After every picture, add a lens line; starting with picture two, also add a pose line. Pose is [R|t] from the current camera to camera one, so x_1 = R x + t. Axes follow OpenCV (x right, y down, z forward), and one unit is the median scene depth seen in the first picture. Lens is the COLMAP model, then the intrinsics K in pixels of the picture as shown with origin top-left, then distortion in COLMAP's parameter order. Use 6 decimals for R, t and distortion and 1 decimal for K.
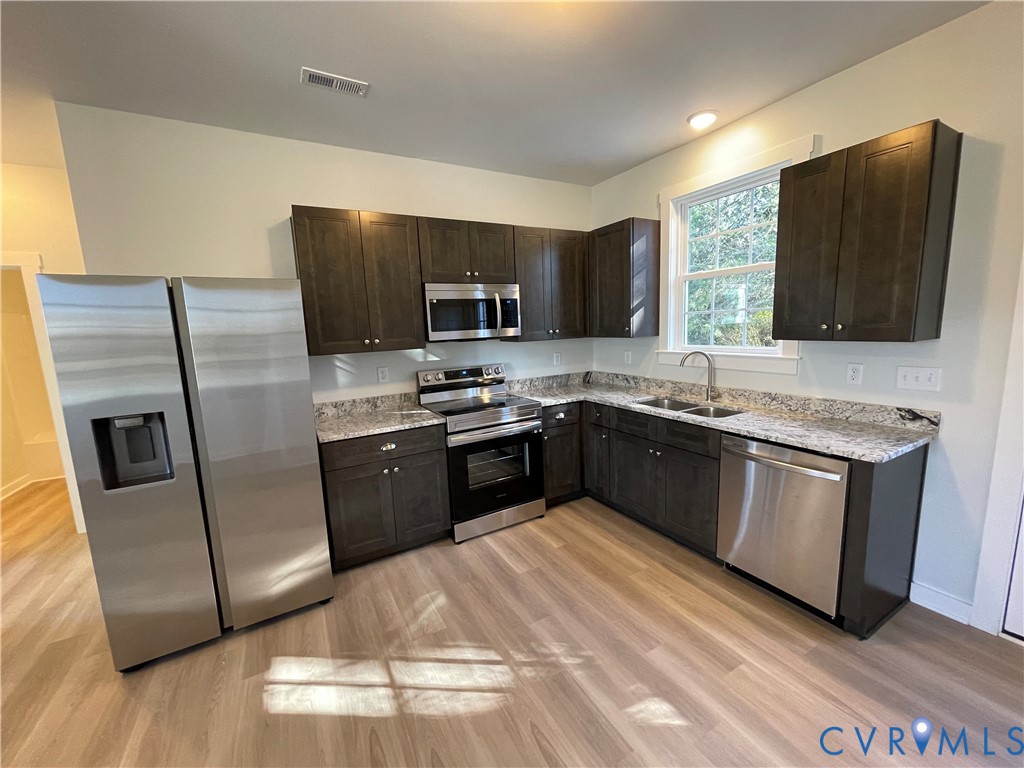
lens RADIAL K [[412.4, 0, 517.4], [0, 412.4, 384.2], [0, 0, 1]] dist [0.000109, -0.000815]
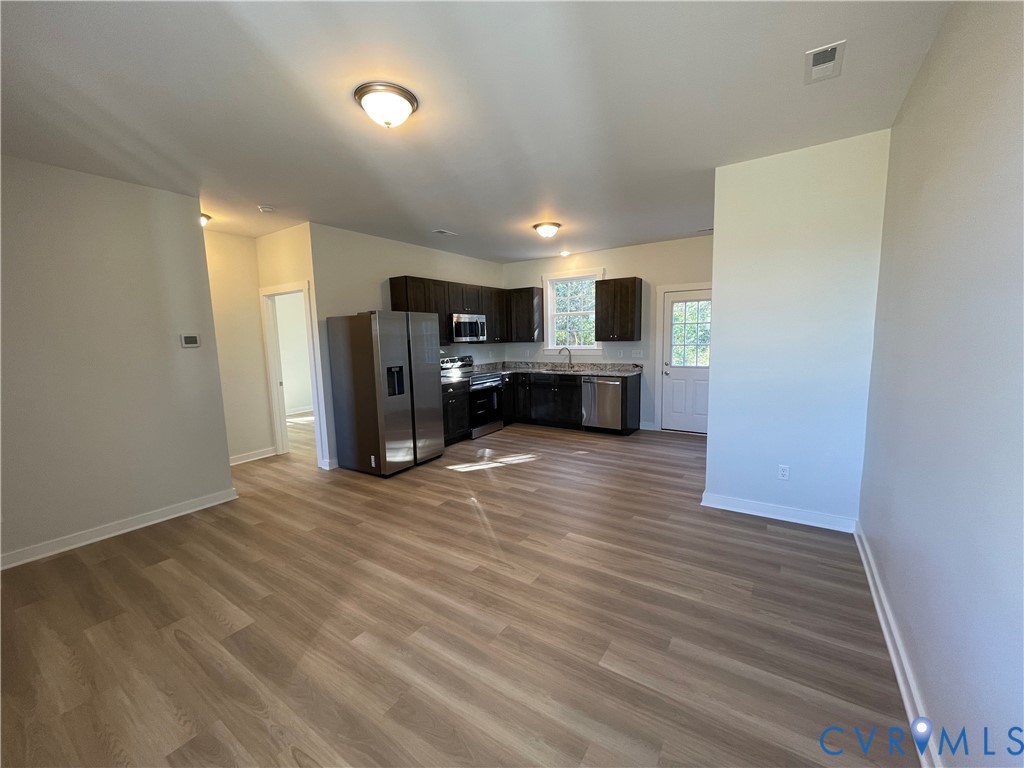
lens RADIAL K [[412.4, 0, 511.4], [0, 412.4, 385.5], [0, 0, 1]] dist [0.000109, -0.000815]
pose [[0.897499, -0.036746, 0.439484, -1.043267], [0.054255, 0.998153, -0.027342, 0.218684], [-0.437667, 0.048384, 0.897834, -1.140625]]
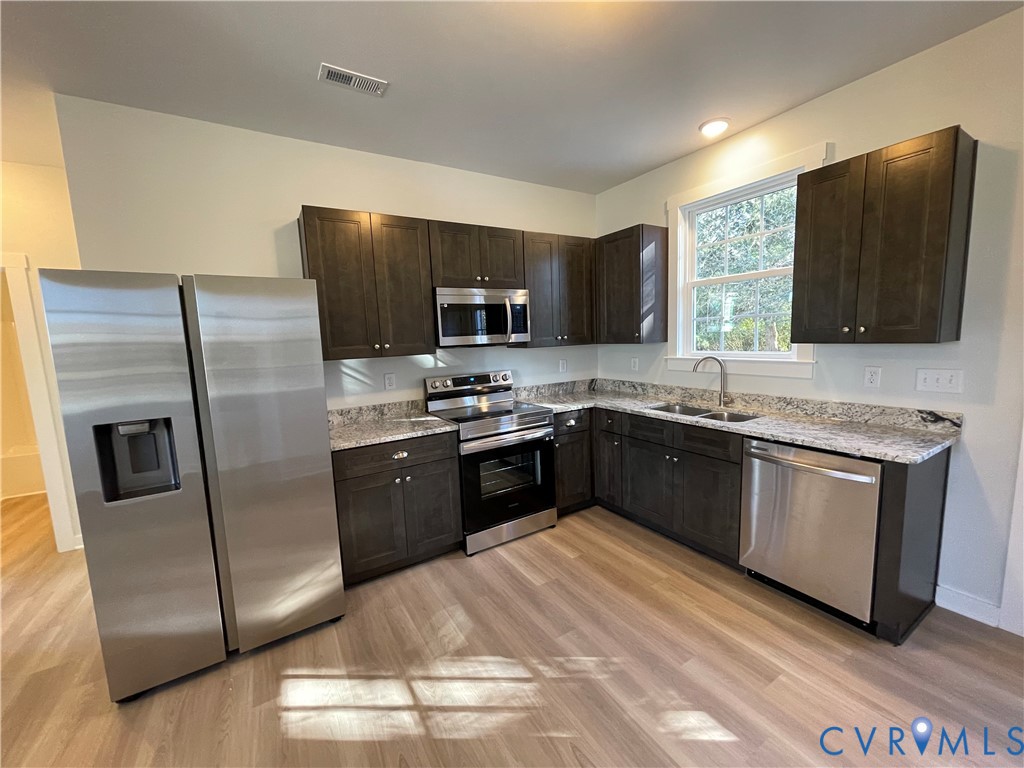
lens RADIAL K [[412.4, 0, 516.7], [0, 412.4, 384.3], [0, 0, 1]] dist [0.000109, -0.000815]
pose [[0.999368, -0.003636, 0.035364, -0.080494], [0.004626, 0.999598, -0.027964, 0.015987], [-0.035248, 0.028110, 0.998983, 0.026121]]
